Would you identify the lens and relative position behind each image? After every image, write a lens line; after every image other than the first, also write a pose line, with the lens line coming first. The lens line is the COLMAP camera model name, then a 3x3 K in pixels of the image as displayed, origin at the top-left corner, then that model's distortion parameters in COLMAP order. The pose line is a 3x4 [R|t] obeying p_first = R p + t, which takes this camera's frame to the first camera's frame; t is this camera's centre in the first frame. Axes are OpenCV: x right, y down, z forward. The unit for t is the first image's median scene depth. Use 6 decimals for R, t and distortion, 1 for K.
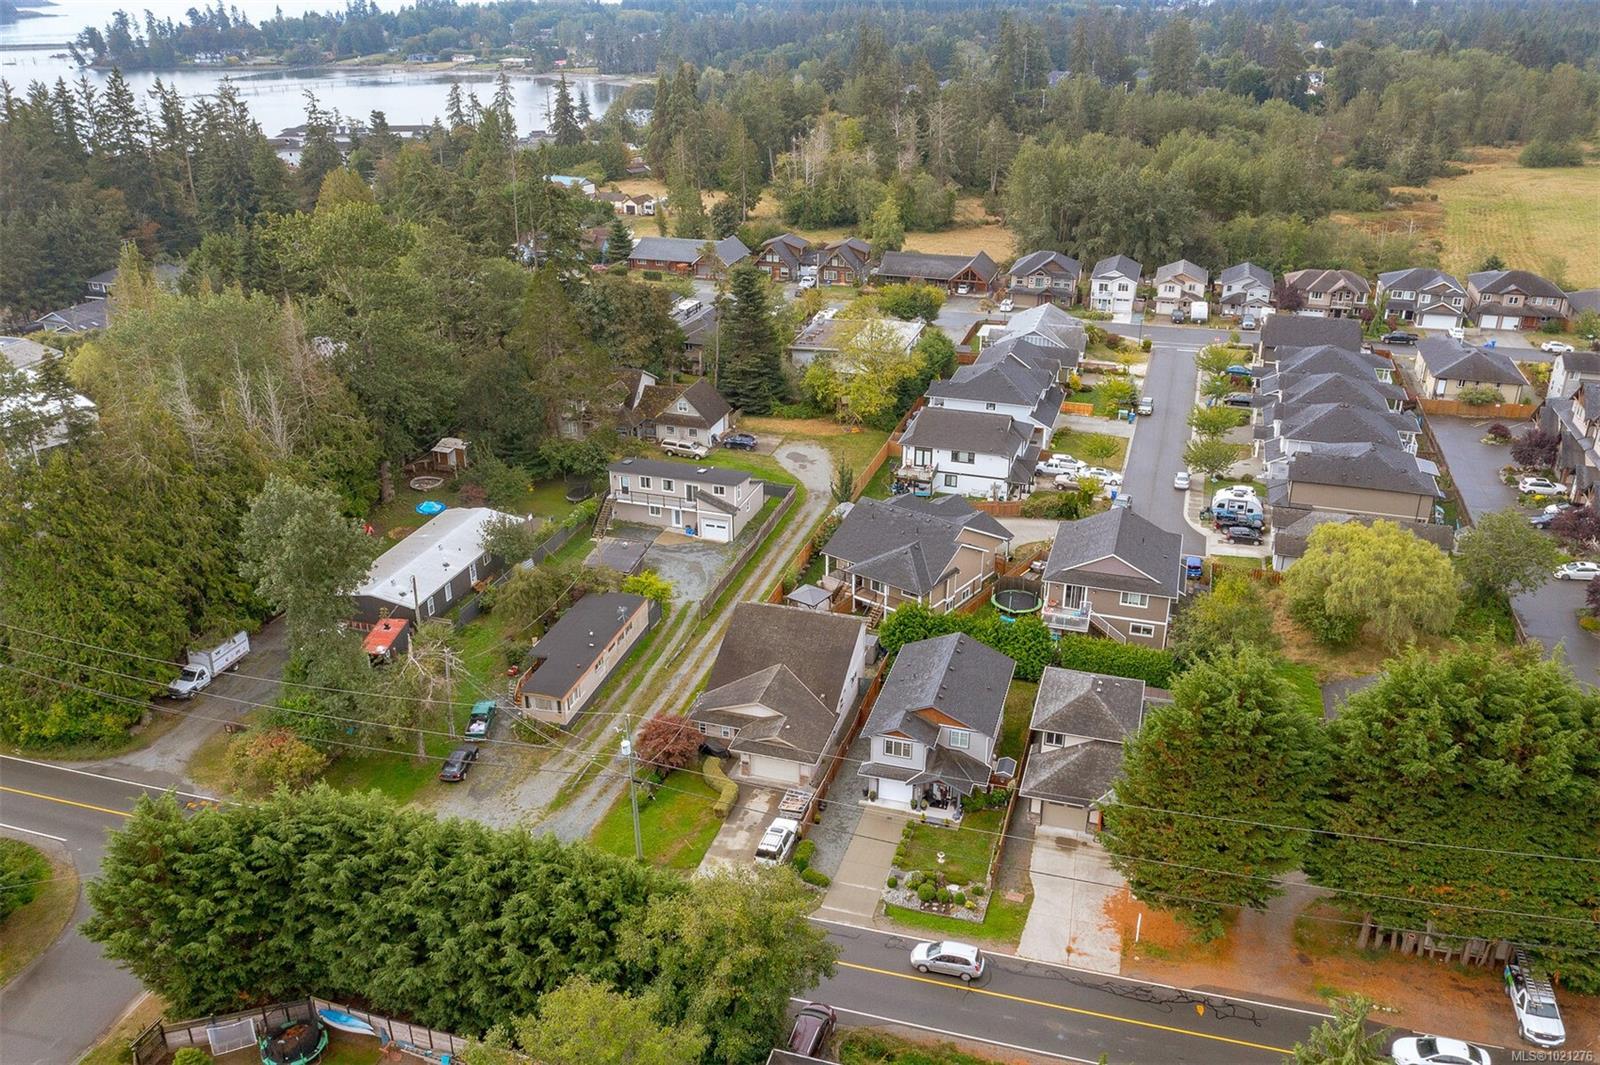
lens RADIAL K [[1257.1, 0, 800.0], [0, 1257.1, 532.5], [0, 0, 1]] dist [-0.023002, 0.002996]
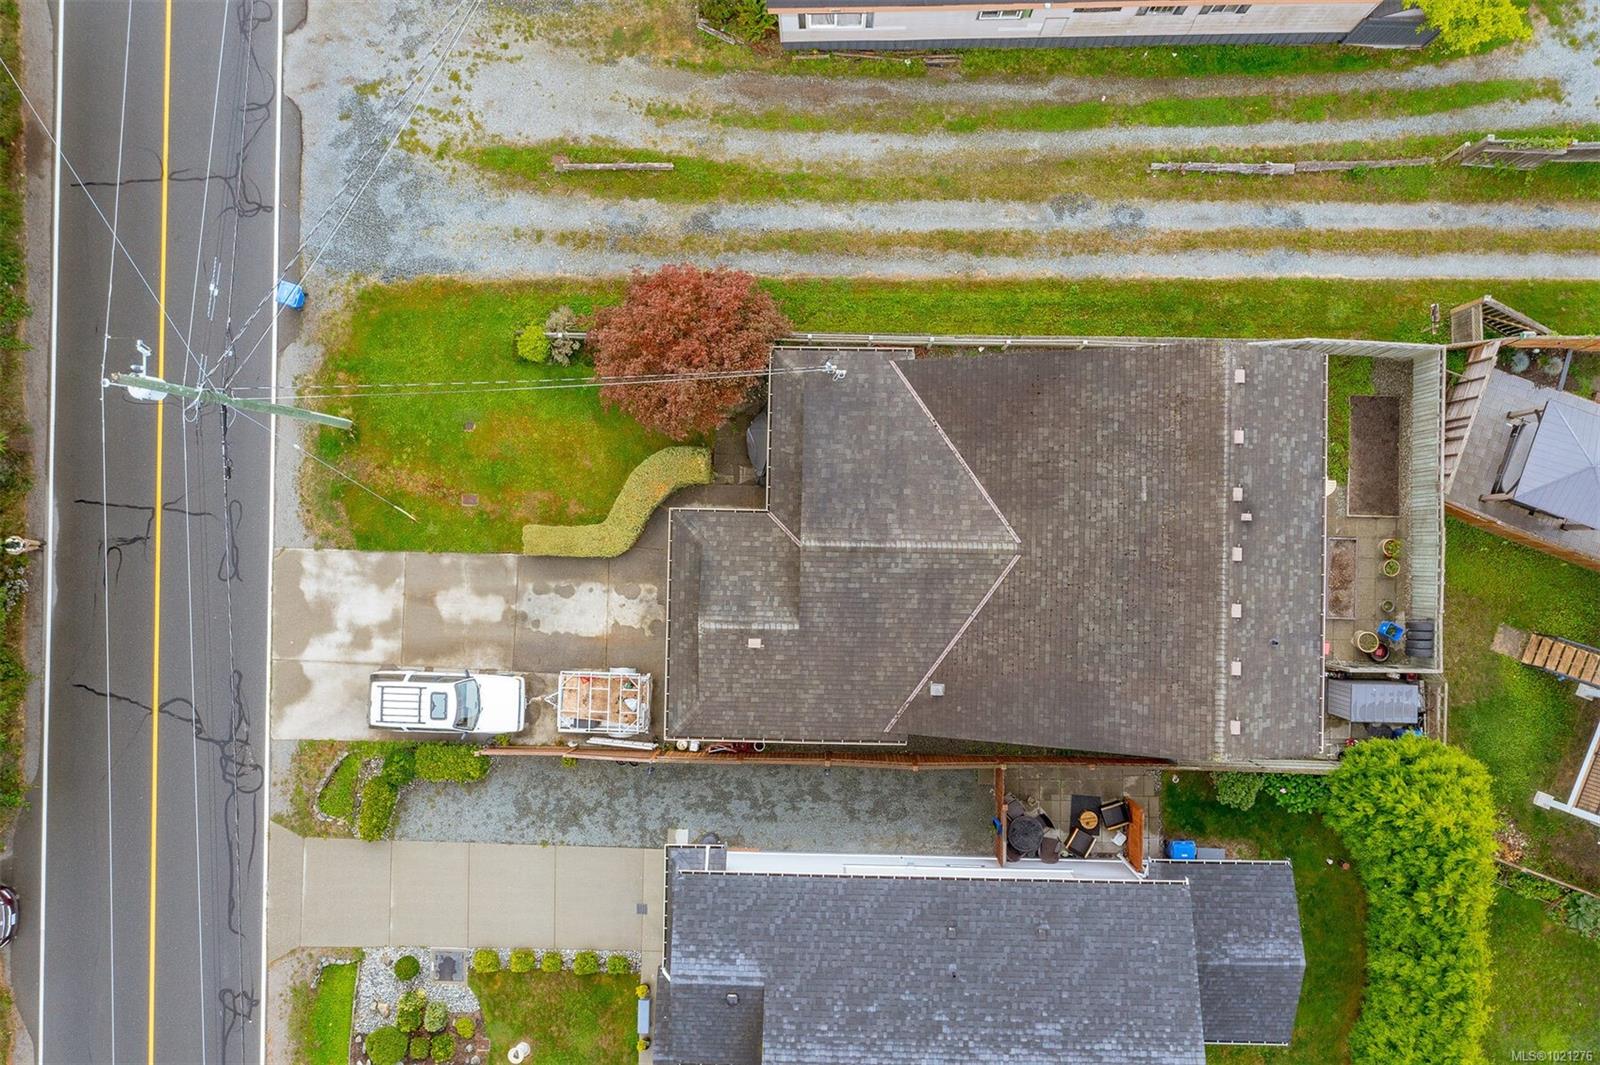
lens RADIAL K [[1257.1, 0, 800.0], [0, 1257.1, 532.5], [0, 0, 1]] dist [-0.023002, 0.002996]
pose [[0.273333, 0.961736, -0.018791, -0.023967], [-0.368535, 0.122744, 0.921475, -0.156960], [0.888522, -0.244944, 0.387983, 0.667164]]
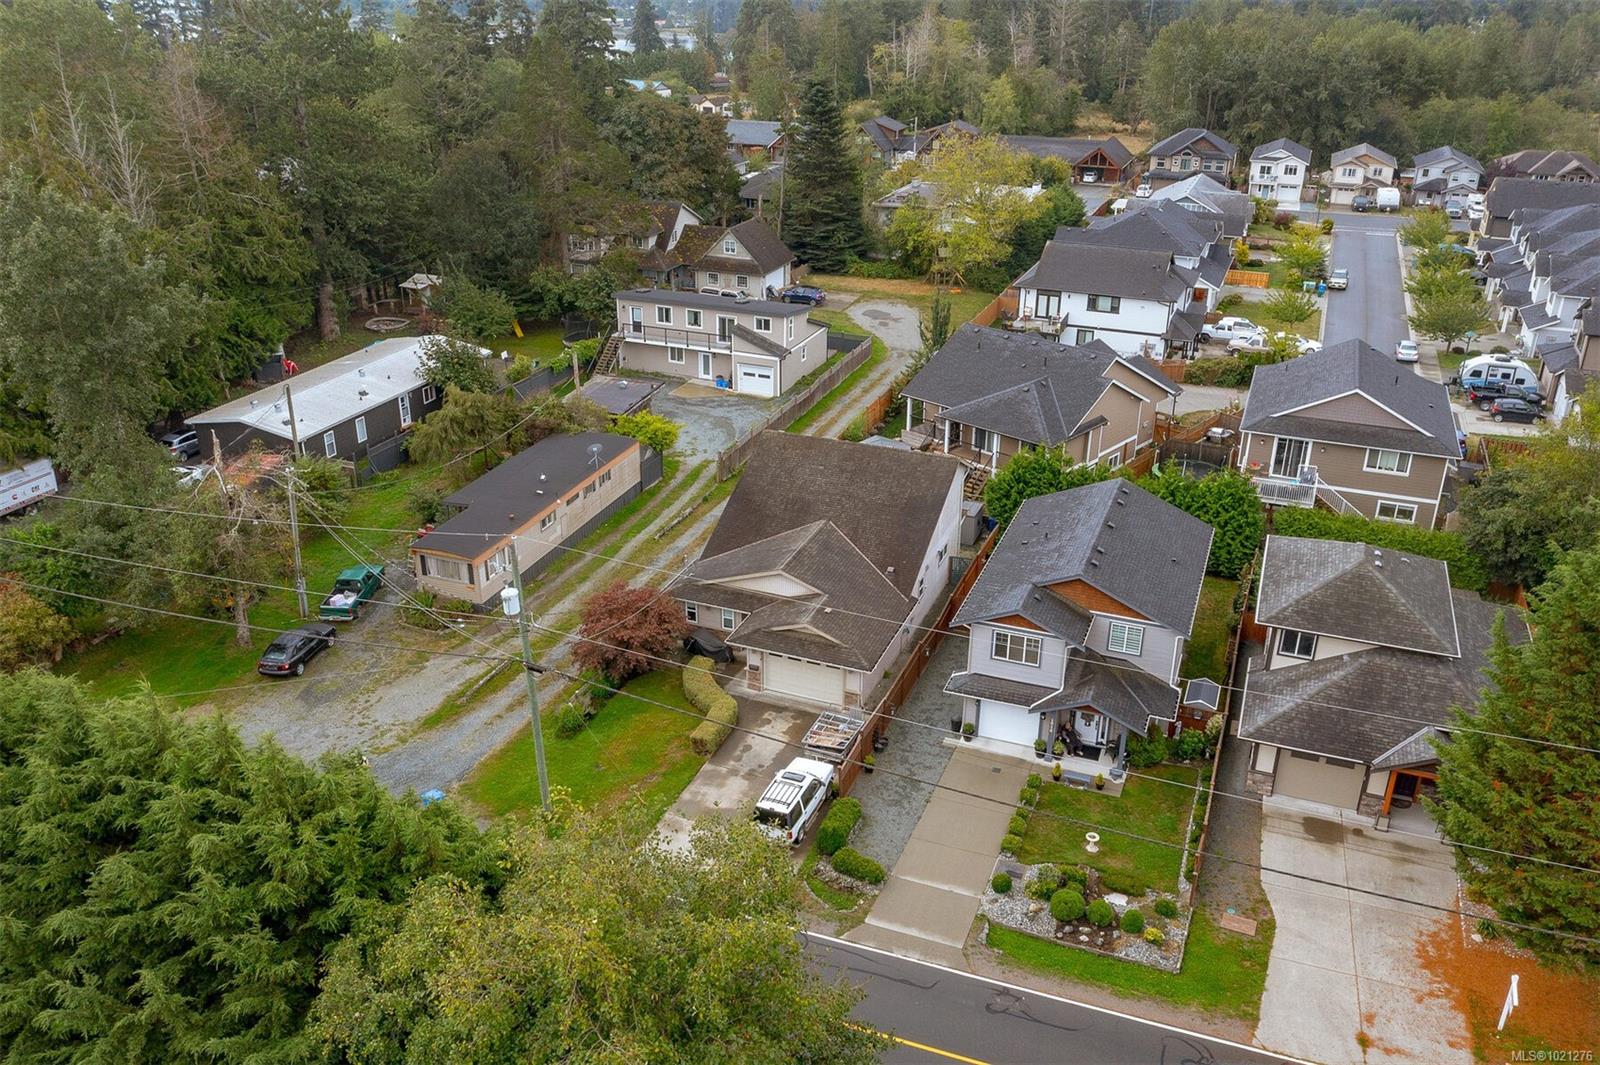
lens RADIAL K [[1257.1, 0, 800.0], [0, 1257.1, 532.5], [0, 0, 1]] dist [-0.023002, 0.002996]
pose [[0.996686, 0.039099, -0.071332, 0.013763], [-0.038763, 0.999230, 0.006095, 0.087915], [0.071515, -0.003309, 0.997434, 0.312459]]
